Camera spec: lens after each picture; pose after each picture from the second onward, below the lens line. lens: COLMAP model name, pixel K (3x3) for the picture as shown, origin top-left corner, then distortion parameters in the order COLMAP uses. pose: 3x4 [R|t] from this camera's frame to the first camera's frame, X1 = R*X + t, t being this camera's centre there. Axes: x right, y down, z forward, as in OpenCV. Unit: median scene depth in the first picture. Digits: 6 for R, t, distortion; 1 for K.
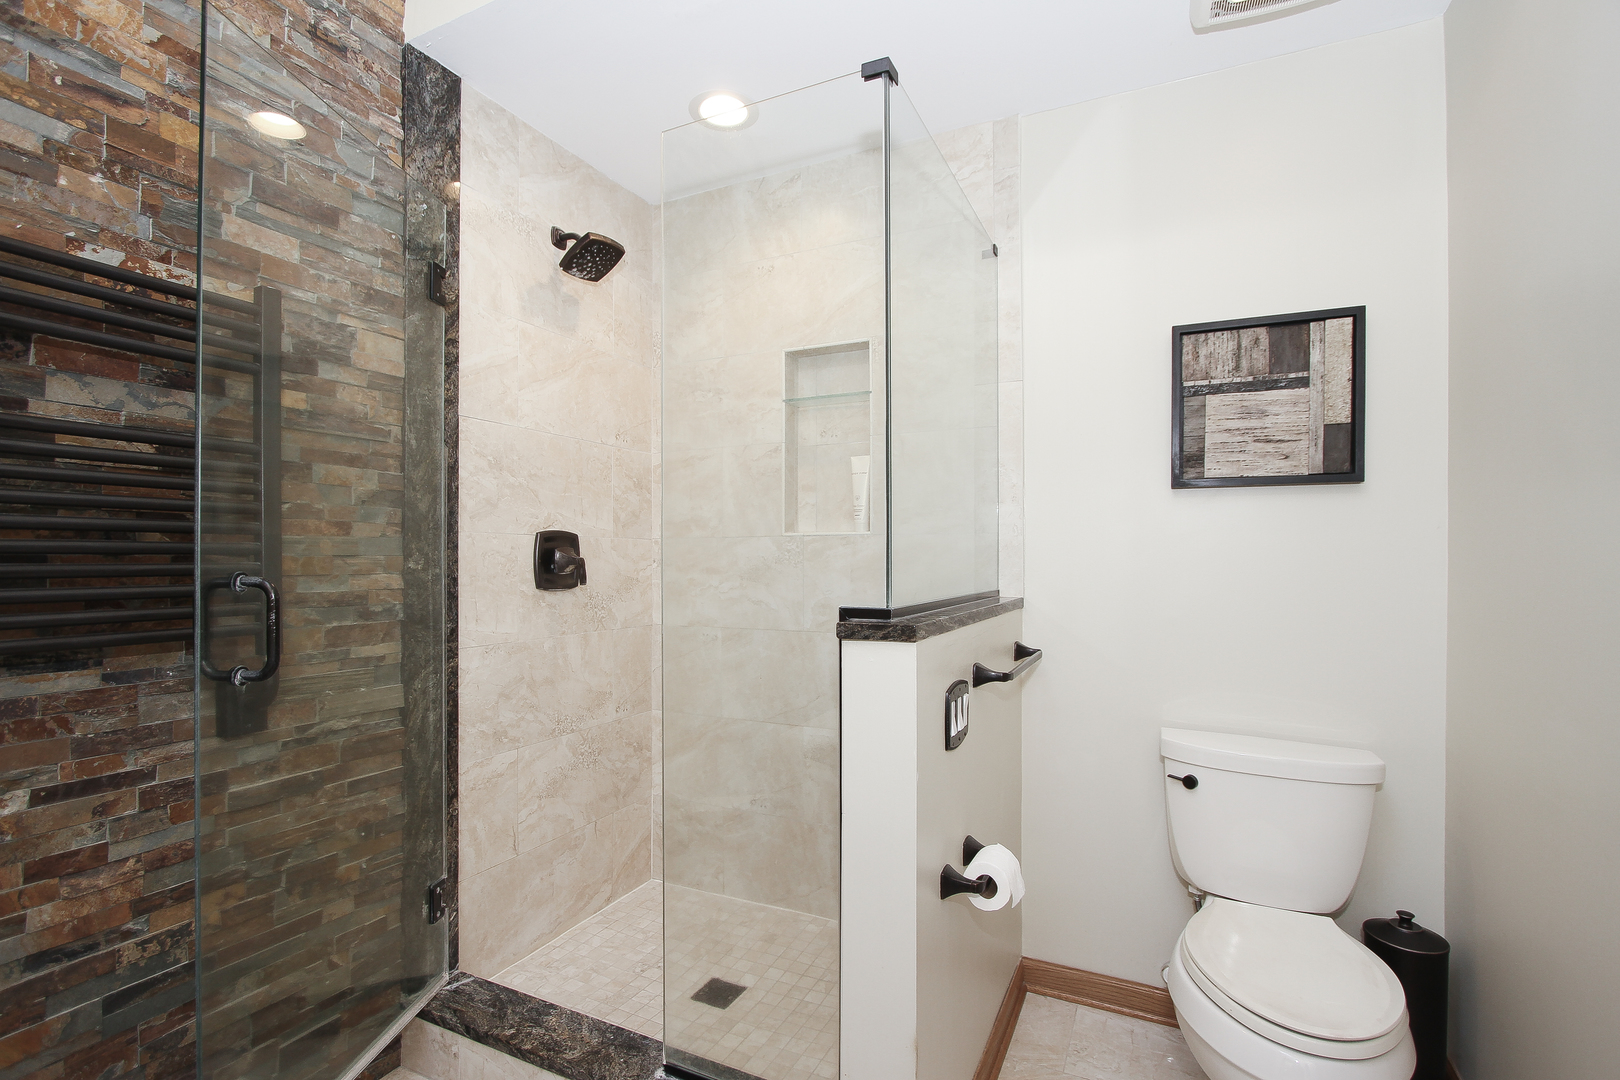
lens RADIAL K [[755.6, 0, 814.5], [0, 755.6, 556.4], [0, 0, 1]] dist [-0.011370, 0.000535]
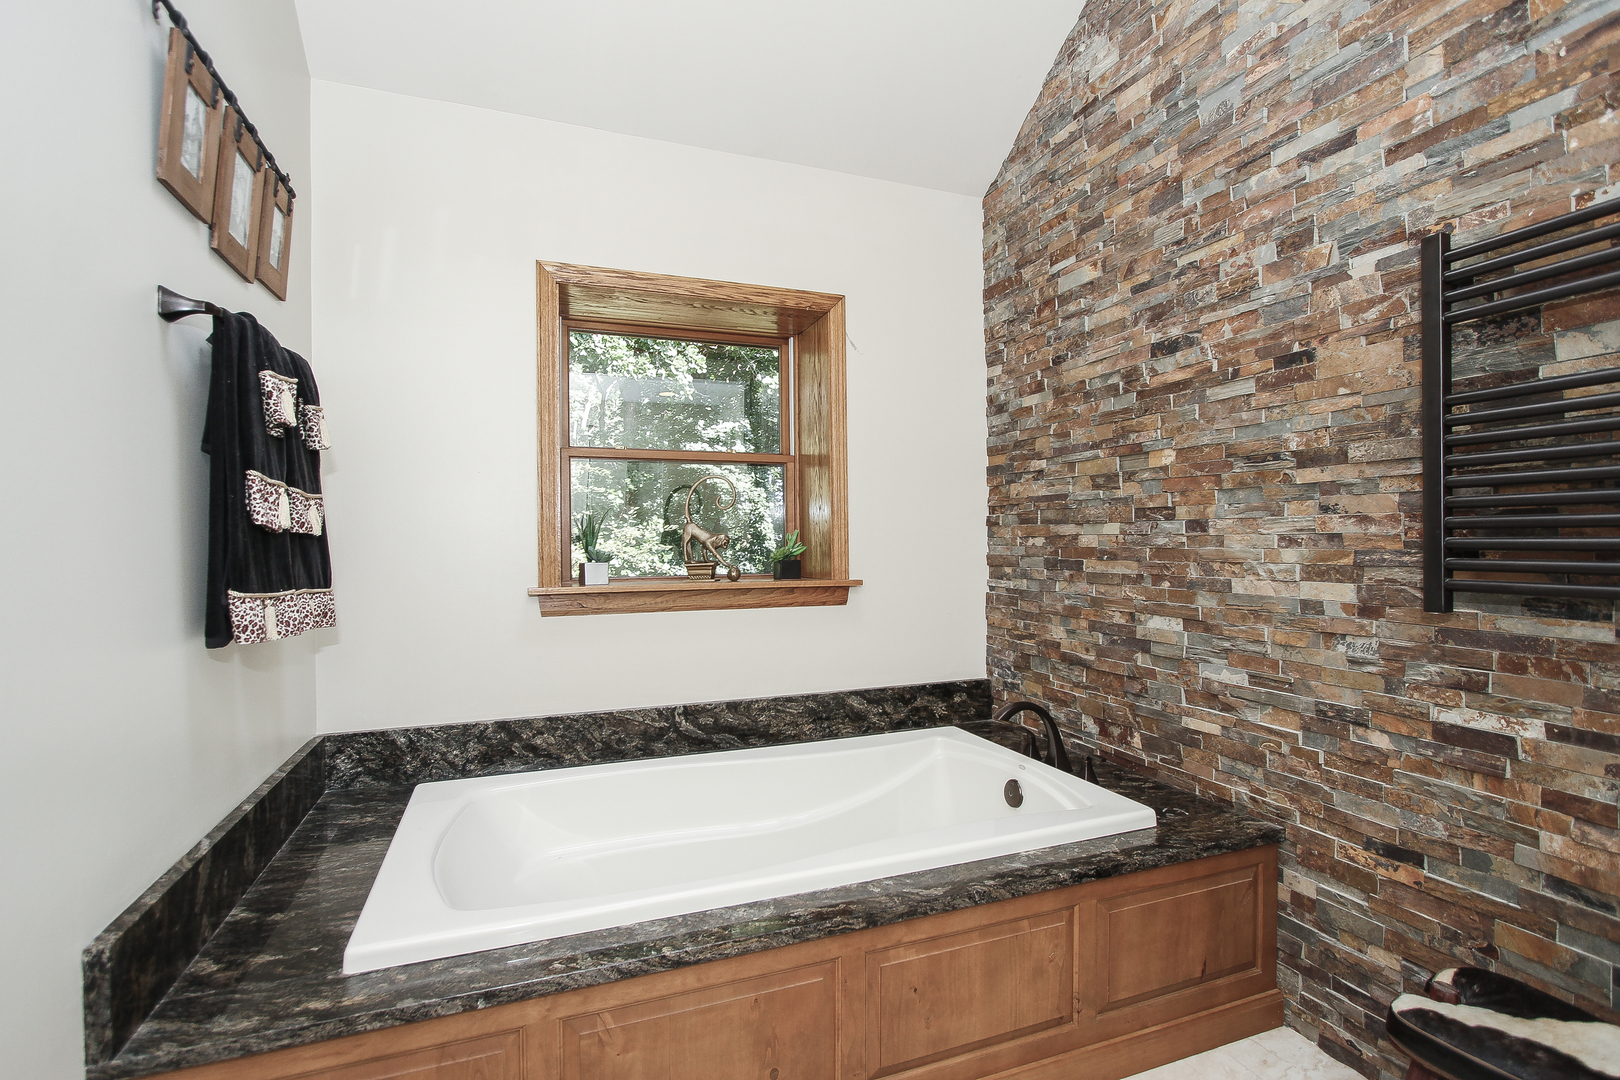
lens RADIAL K [[760.4, 0, 812.4], [0, 760.4, 544.0], [0, 0, 1]] dist [-0.003577, -0.000572]
pose [[-0.689707, 0.008715, -0.724036, 0.481074], [0.006942, 0.999961, 0.005423, 0.036517], [0.724055, -0.001286, -0.689741, 0.965287]]
